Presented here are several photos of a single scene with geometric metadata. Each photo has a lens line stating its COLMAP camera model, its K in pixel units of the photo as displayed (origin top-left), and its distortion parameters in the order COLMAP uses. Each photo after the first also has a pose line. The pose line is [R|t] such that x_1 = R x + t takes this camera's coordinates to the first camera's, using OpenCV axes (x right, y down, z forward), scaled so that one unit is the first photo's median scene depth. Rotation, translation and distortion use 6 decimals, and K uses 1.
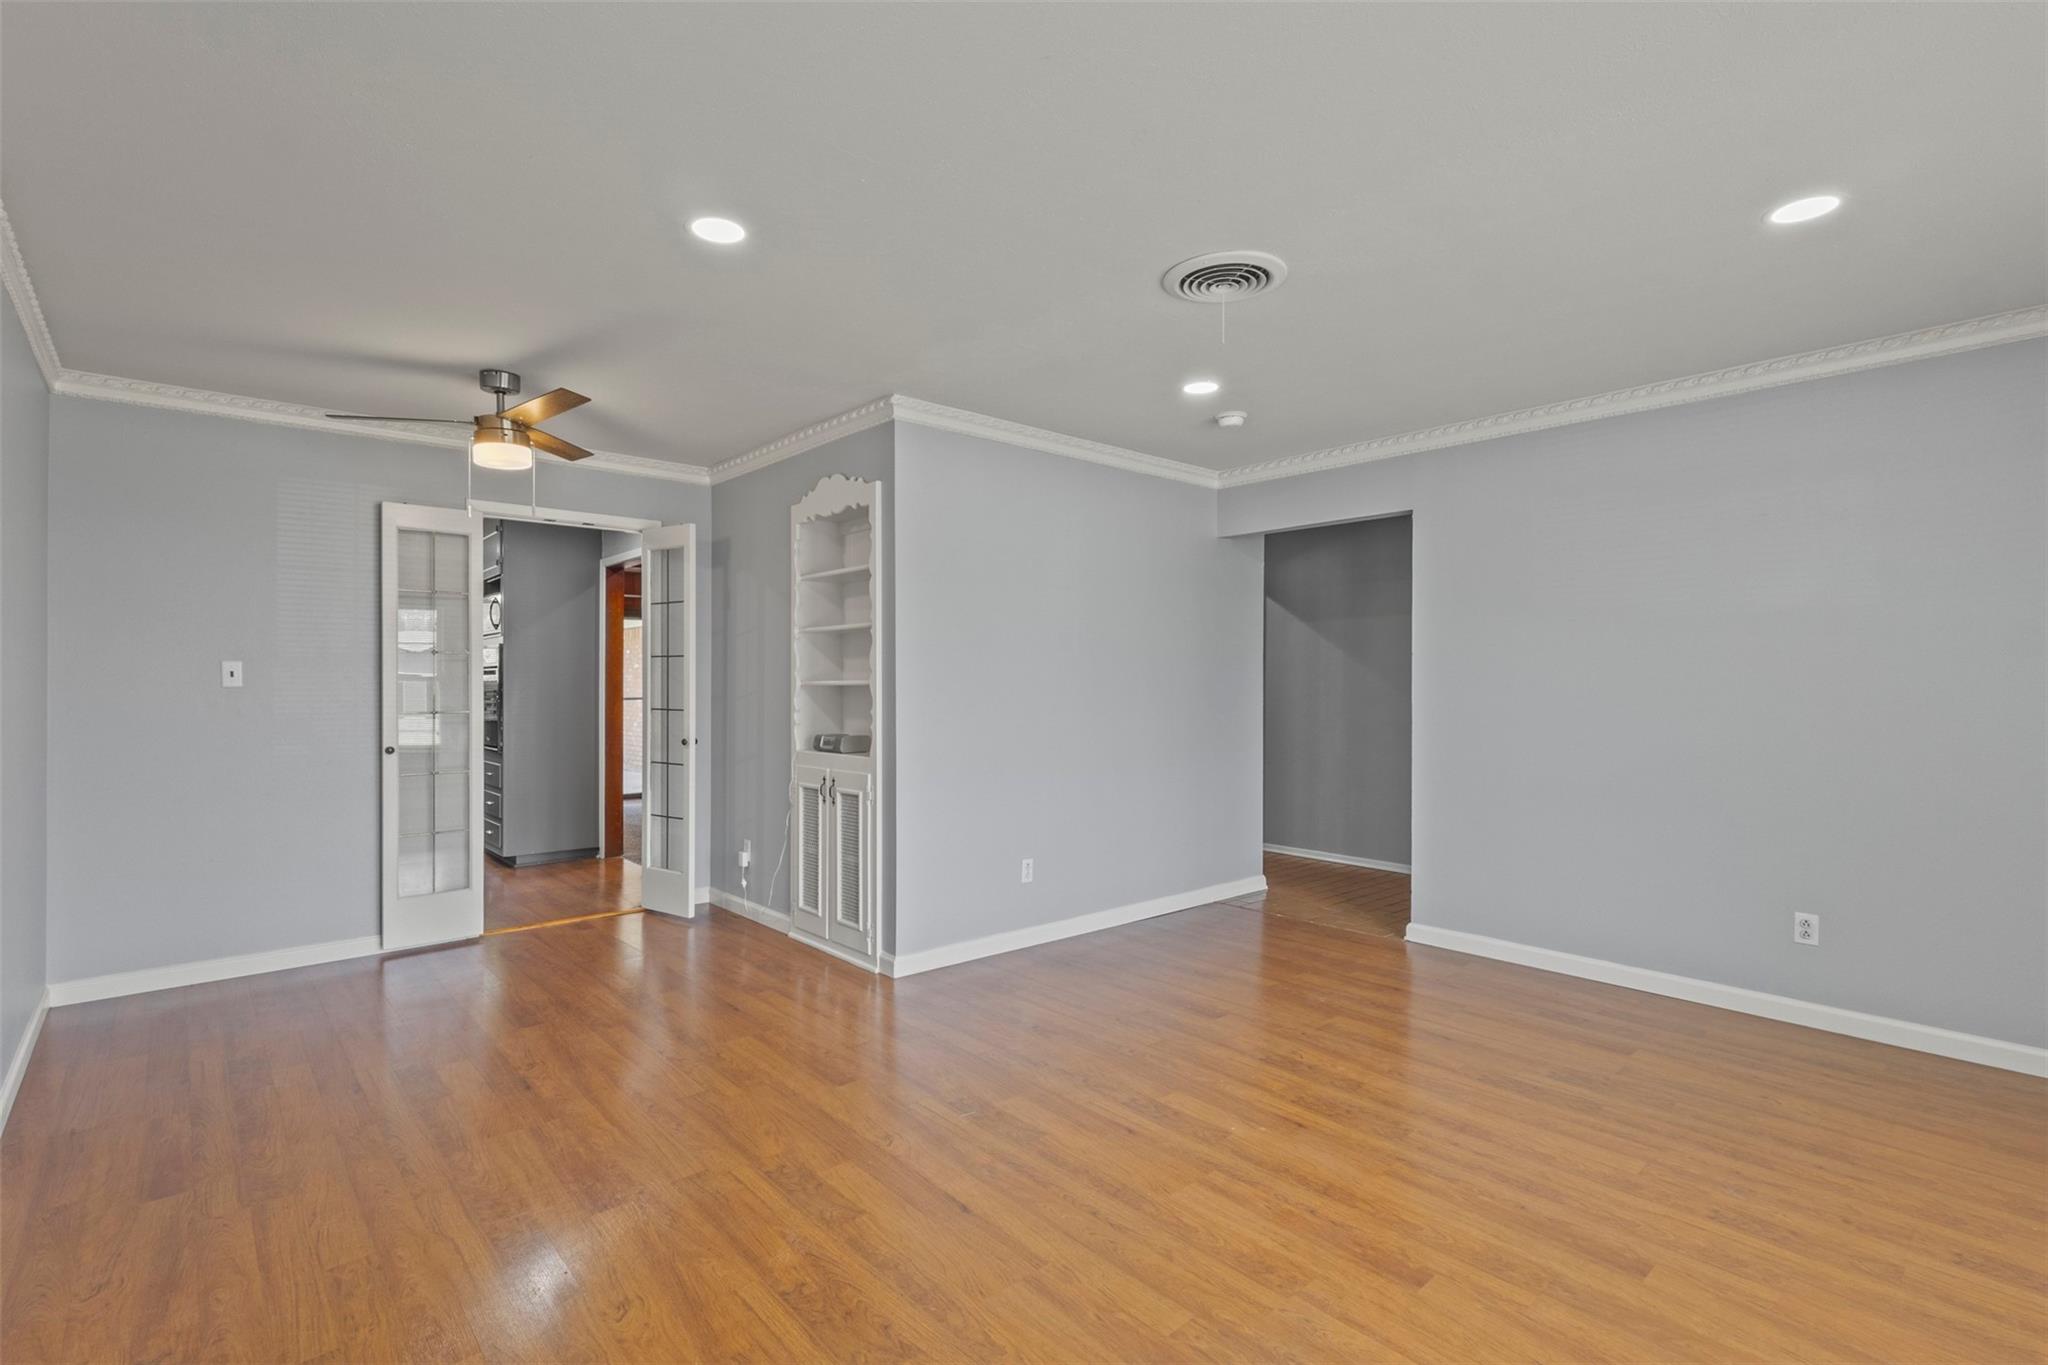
lens RADIAL K [[946.9, 0, 1018.1], [0, 946.9, 682.0], [0, 0, 1]] dist [0.003520, 0.000531]
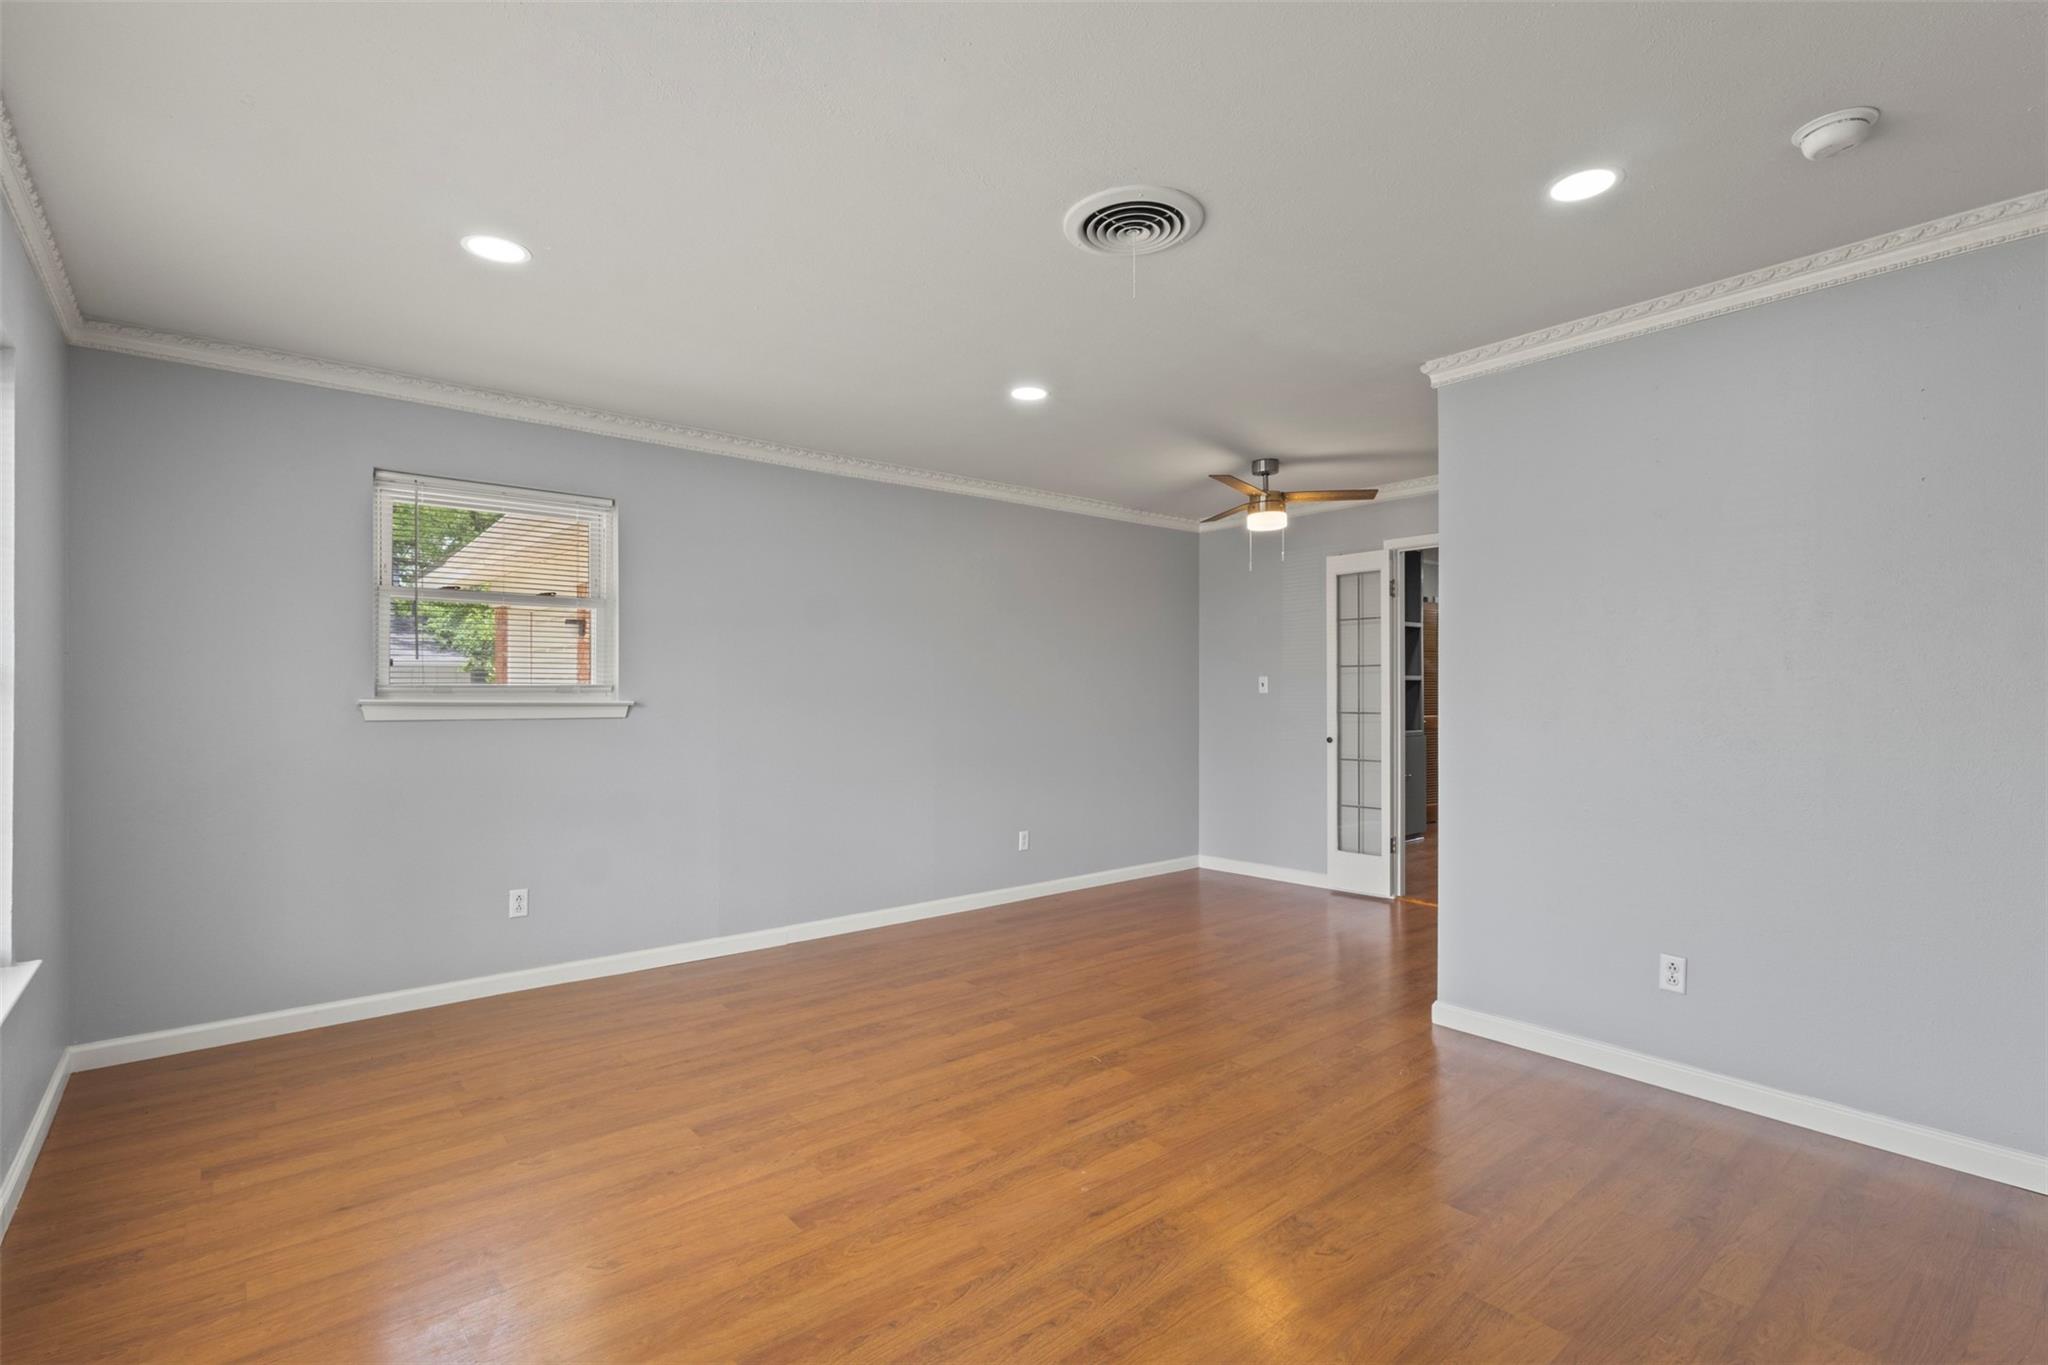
lens RADIAL K [[946.9, 0, 1018.4], [0, 946.9, 689.2], [0, 0, 1]] dist [0.003520, 0.000531]
pose [[-0.021780, -0.004889, -0.999751, 1.170386], [0.001632, 0.999987, -0.004926, 0.009191], [0.999761, -0.001739, -0.021772, 0.978123]]
